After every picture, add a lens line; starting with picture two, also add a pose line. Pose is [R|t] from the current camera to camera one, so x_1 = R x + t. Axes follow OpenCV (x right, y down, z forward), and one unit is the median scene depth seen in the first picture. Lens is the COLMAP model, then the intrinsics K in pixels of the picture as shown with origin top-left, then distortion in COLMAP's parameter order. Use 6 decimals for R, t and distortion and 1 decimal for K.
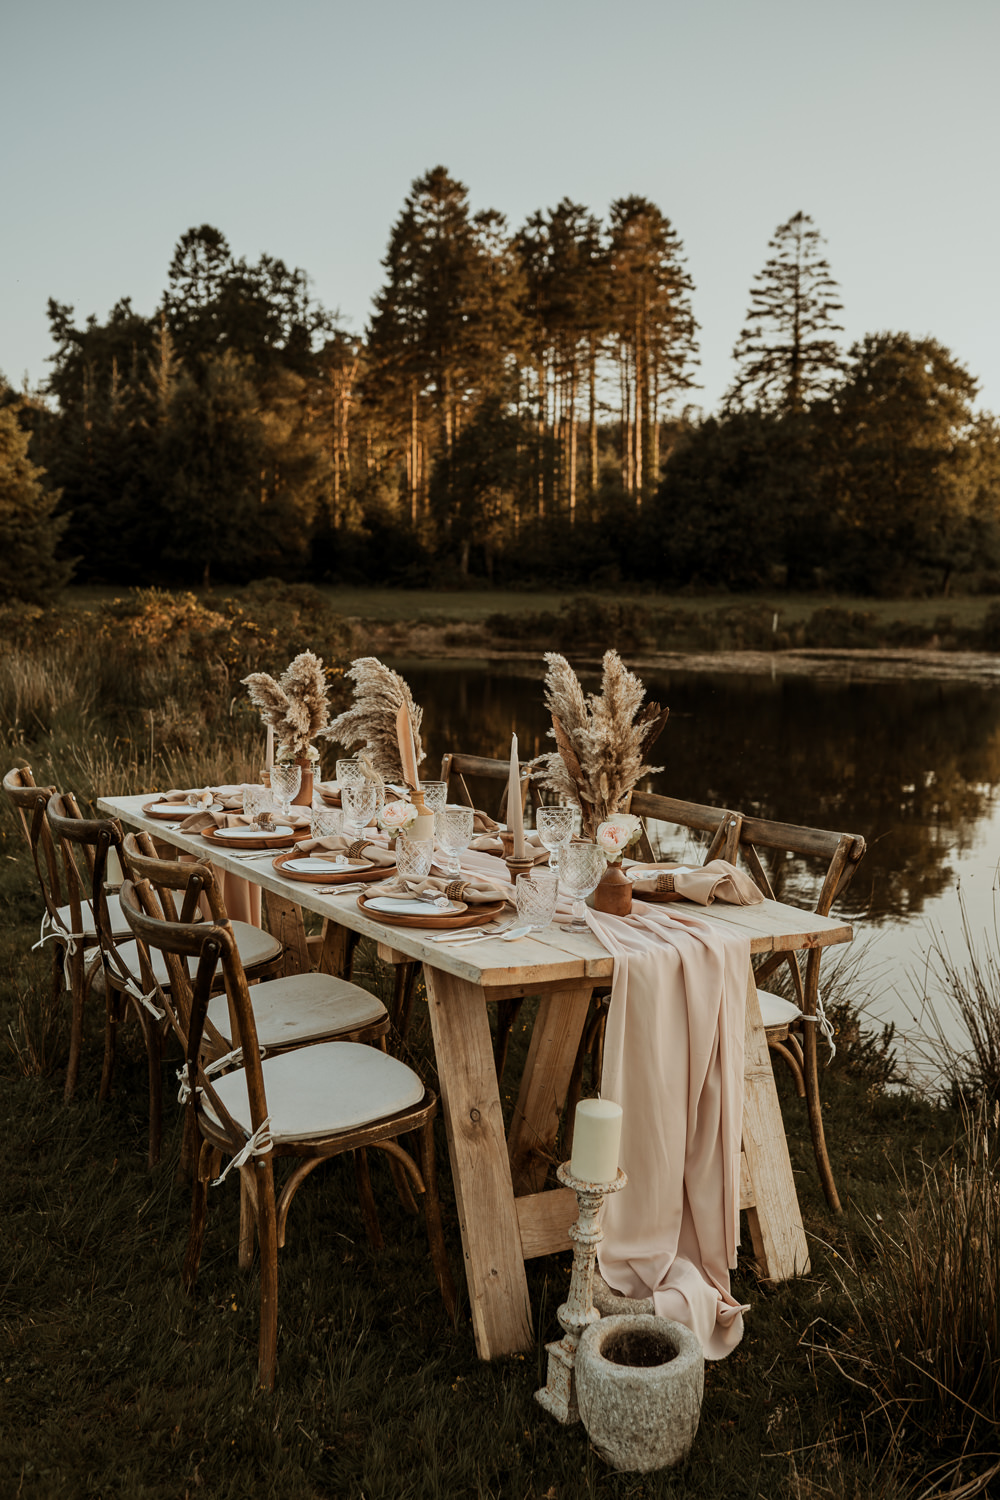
lens RADIAL K [[1399.1, 0, 500.3], [0, 1399.1, 785.5], [0, 0, 1]] dist [-0.001261, -0.005833]
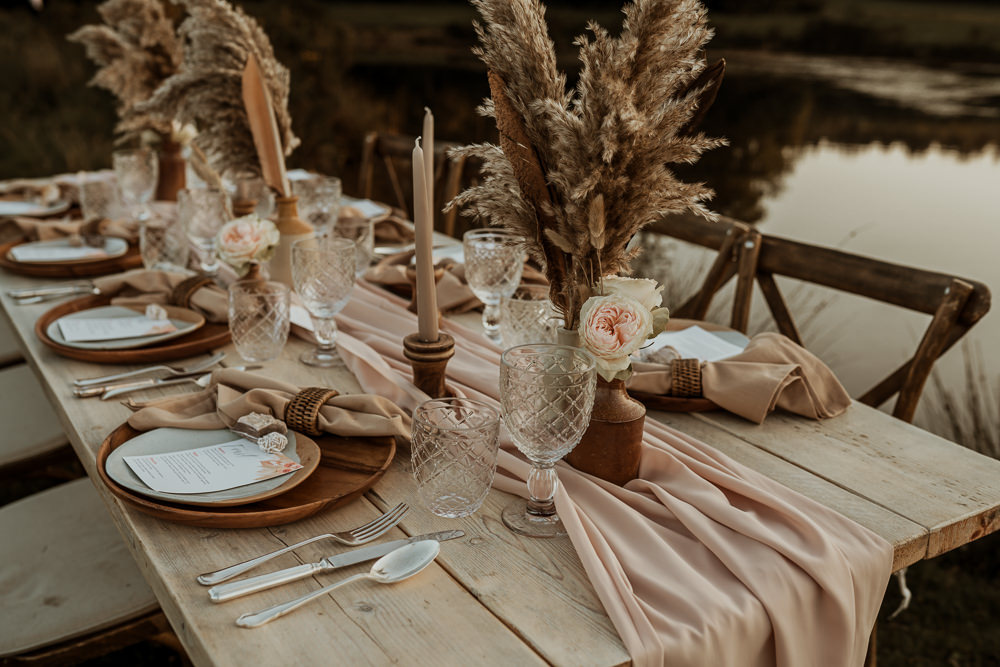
lens RADIAL K [[906.5, 0, 498.8], [0, 906.5, 300.0], [0, 0, 1]] dist [-0.166173, 0.310439]
pose [[0.998931, -0.001183, 0.046202, 0.023069], [-0.006727, 0.985303, 0.170684, -0.022071], [-0.045725, -0.170813, 0.984242, 0.599465]]
